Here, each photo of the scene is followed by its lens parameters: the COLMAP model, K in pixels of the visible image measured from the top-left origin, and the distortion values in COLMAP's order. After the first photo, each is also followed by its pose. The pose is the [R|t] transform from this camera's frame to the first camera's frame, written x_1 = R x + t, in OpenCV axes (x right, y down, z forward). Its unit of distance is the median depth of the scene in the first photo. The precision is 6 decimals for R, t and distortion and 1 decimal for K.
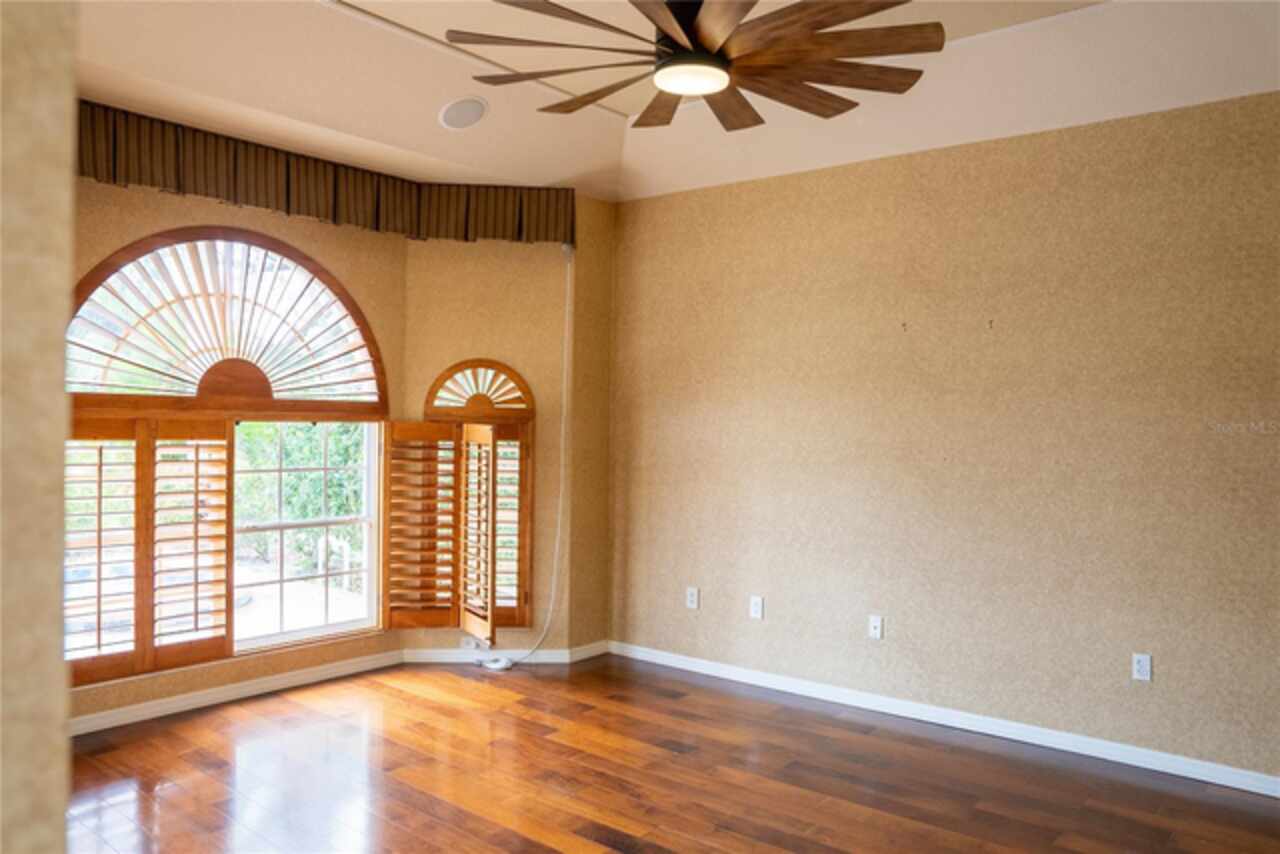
lens RADIAL K [[889.7, 0, 634.4], [0, 889.7, 421.1], [0, 0, 1]] dist [-0.118534, 0.093607]
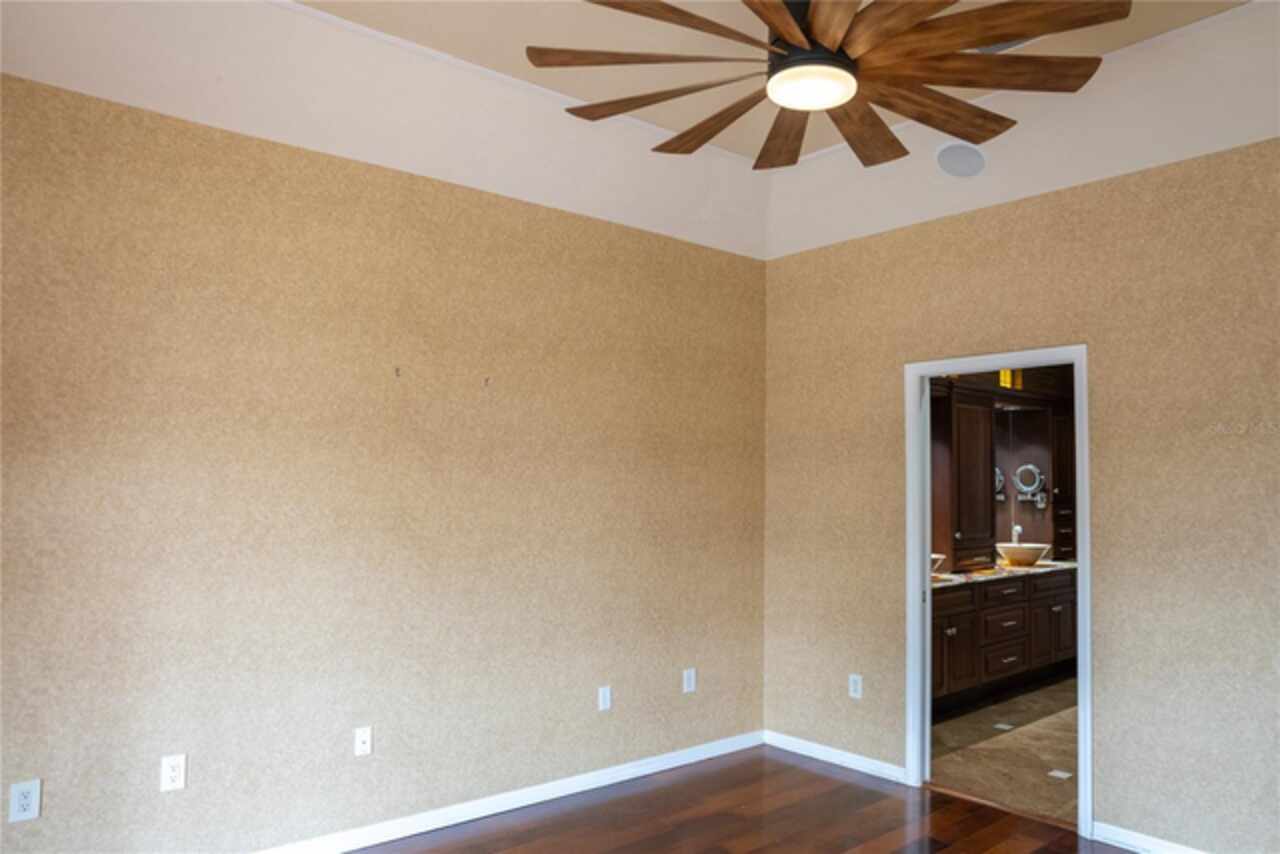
lens RADIAL K [[889.7, 0, 634.4], [0, 889.7, 421.1], [0, 0, 1]] dist [-0.118534, 0.093607]
pose [[0.197032, 0.058018, 0.978679, -0.504902], [-0.003969, 0.998286, -0.058382, -0.012278], [-0.980389, 0.007618, 0.196924, 0.646678]]
